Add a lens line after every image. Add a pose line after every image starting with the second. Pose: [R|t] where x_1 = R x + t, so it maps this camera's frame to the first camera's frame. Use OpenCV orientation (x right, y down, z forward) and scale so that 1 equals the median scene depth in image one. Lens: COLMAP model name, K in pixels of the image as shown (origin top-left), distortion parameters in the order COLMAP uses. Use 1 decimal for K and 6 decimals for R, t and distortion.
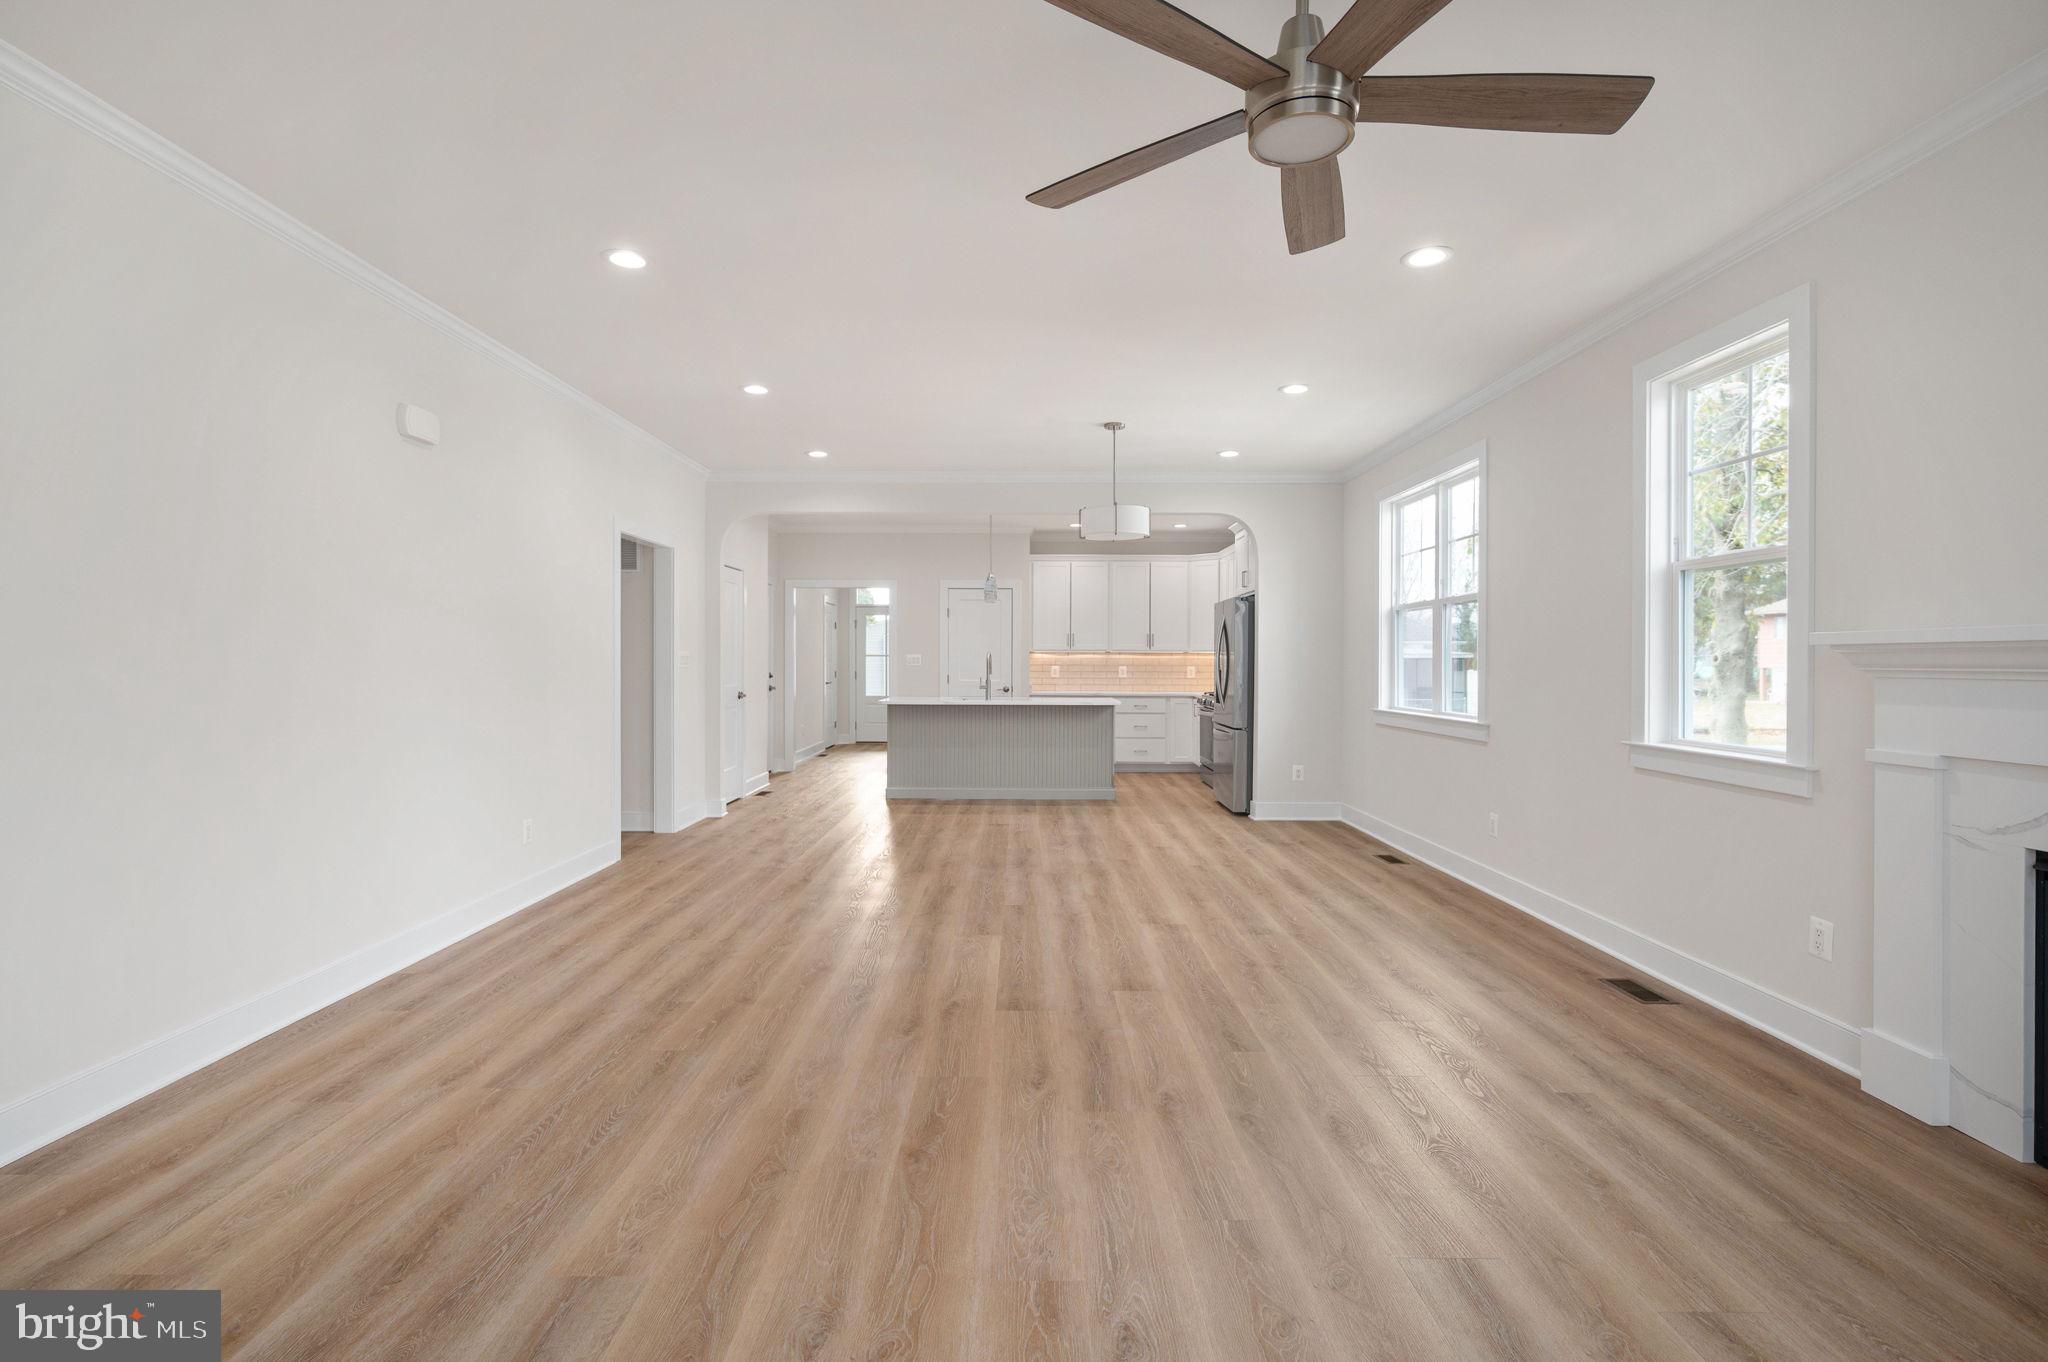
lens RADIAL K [[967.2, 0, 1002.0], [0, 967.2, 664.2], [0, 0, 1]] dist [0.001057, 0.000452]
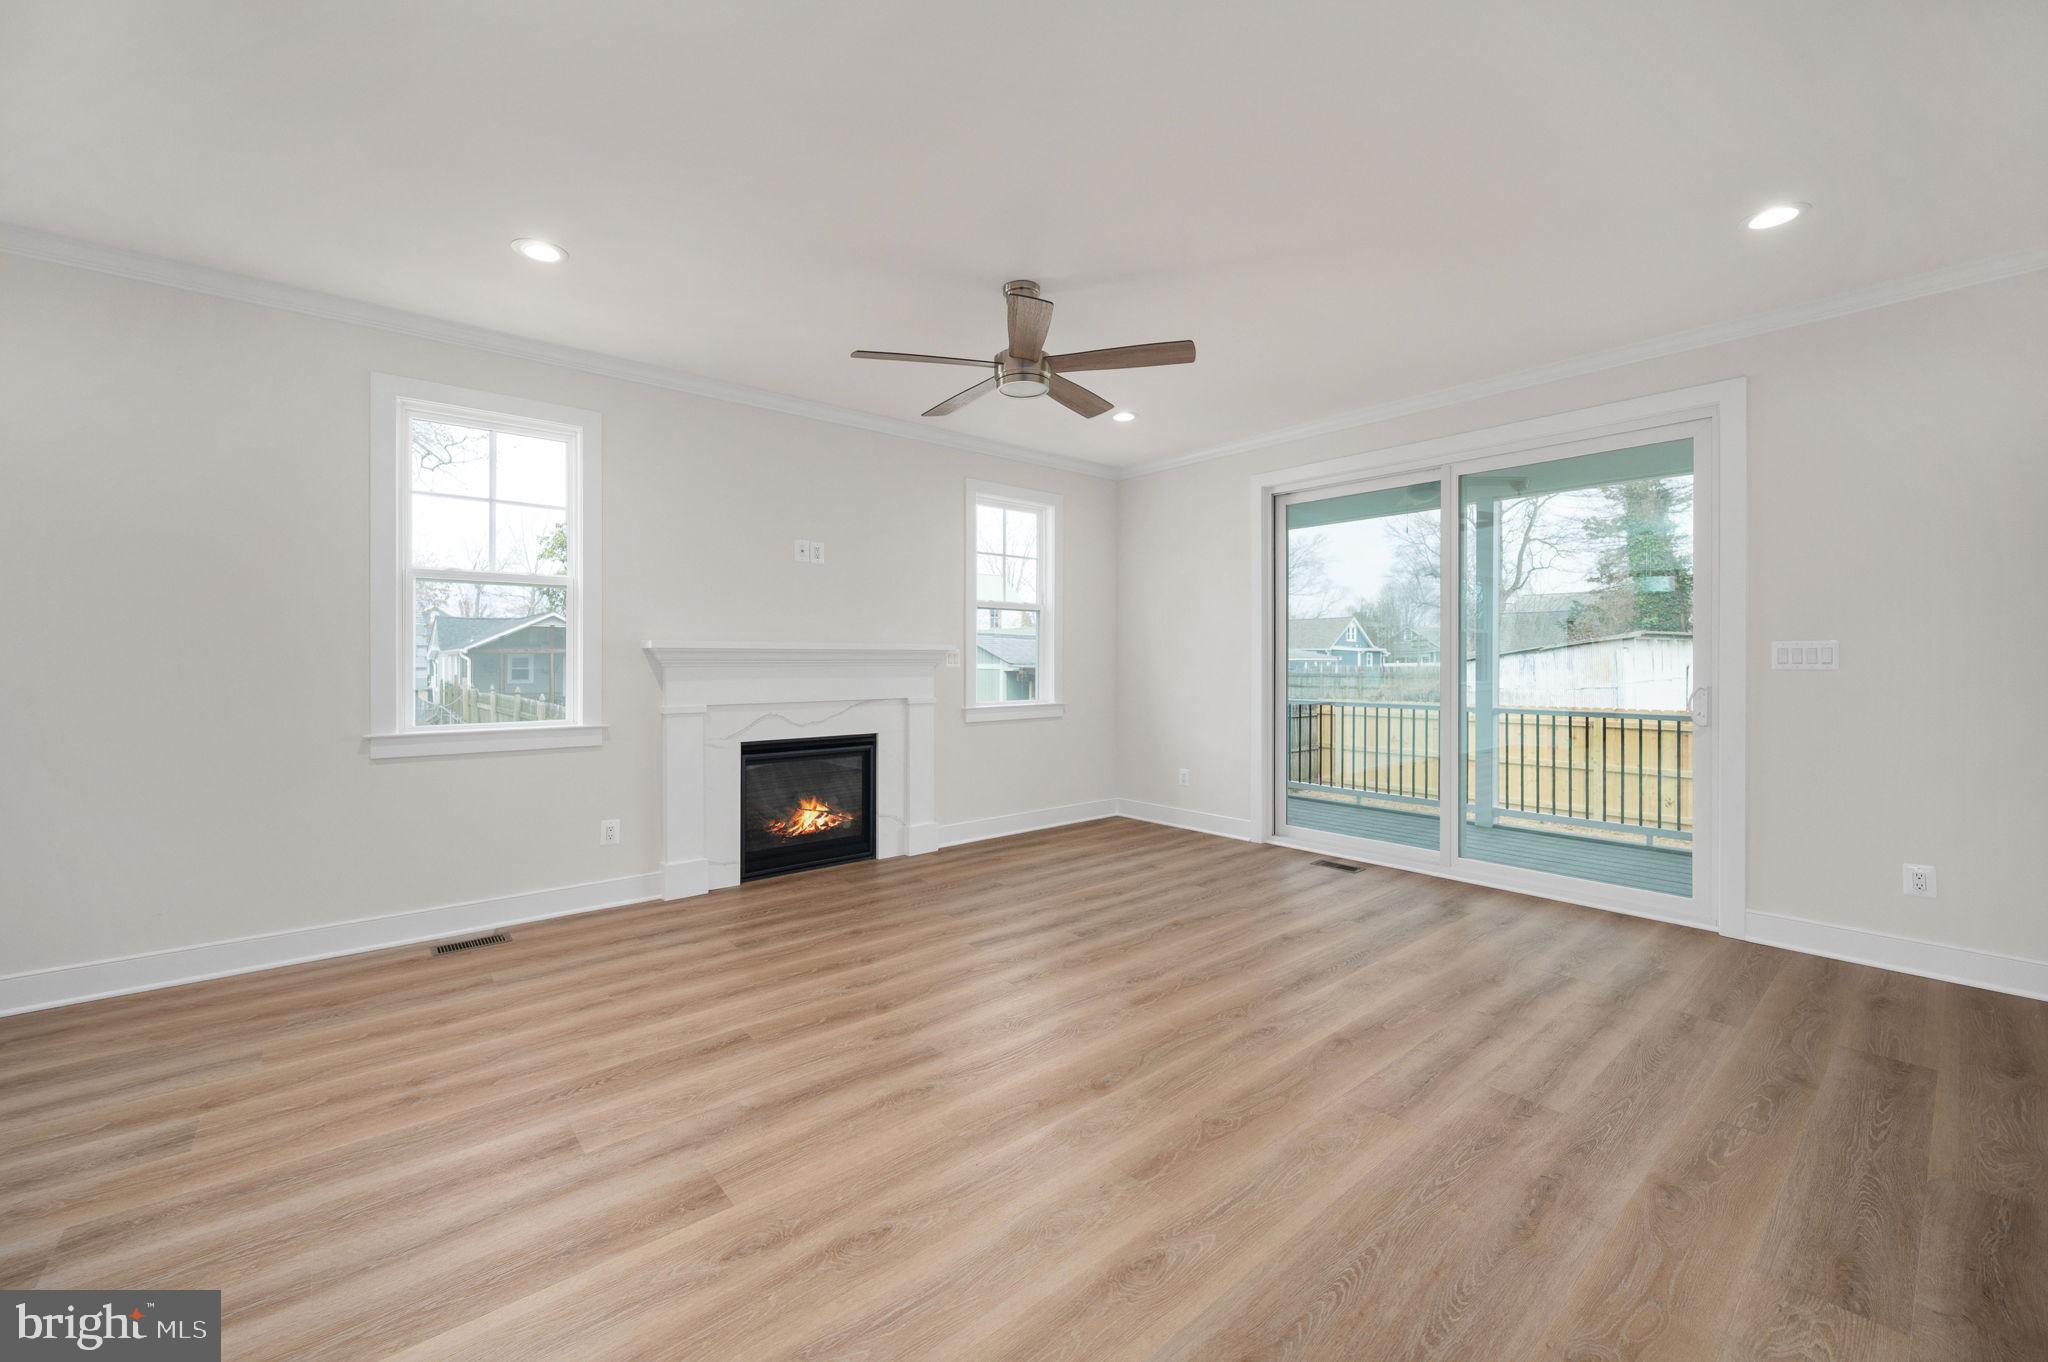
lens RADIAL K [[824.2, 0, 1031.9], [0, 824.2, 660.4], [0, 0, 1]] dist [0.000008, -0.000136]
pose [[-0.669096, -0.003277, 0.743168, -0.610693], [0.001101, 0.999985, 0.005401, -0.004558], [-0.743175, 0.004432, -0.669083, 1.374181]]
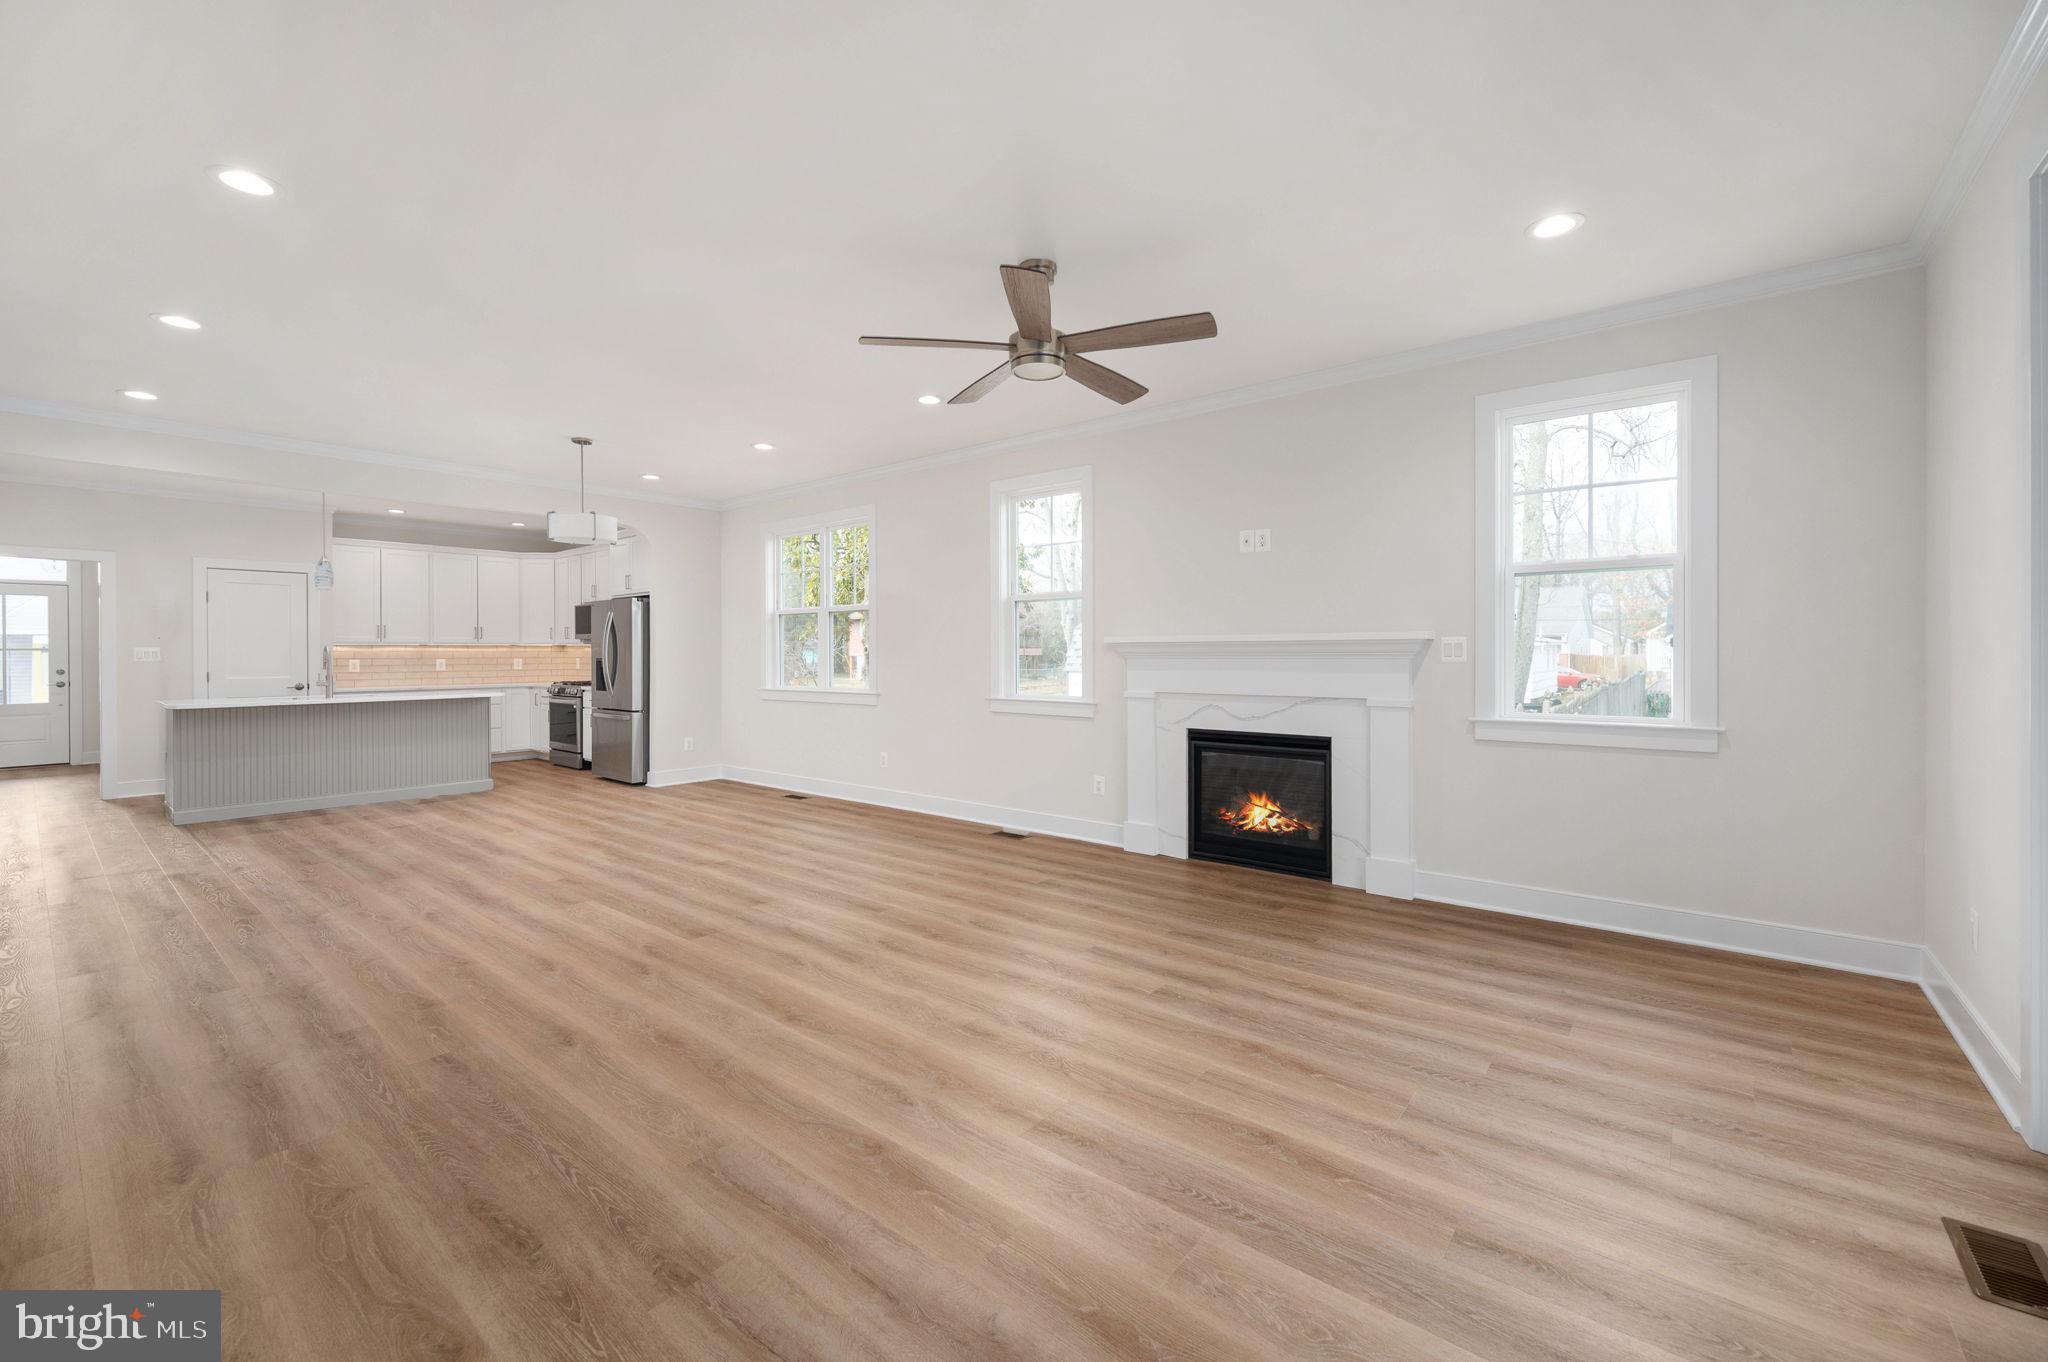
lens RADIAL K [[838.4, 0, 1022.6], [0, 838.4, 654.5], [0, 0, 1]] dist [-0.000607, -0.000070]
pose [[0.623303, -0.006883, 0.781950, -0.640577], [0.007996, 0.999965, 0.002428, -0.000595], [-0.781940, 0.004739, 0.623336, 0.014832]]
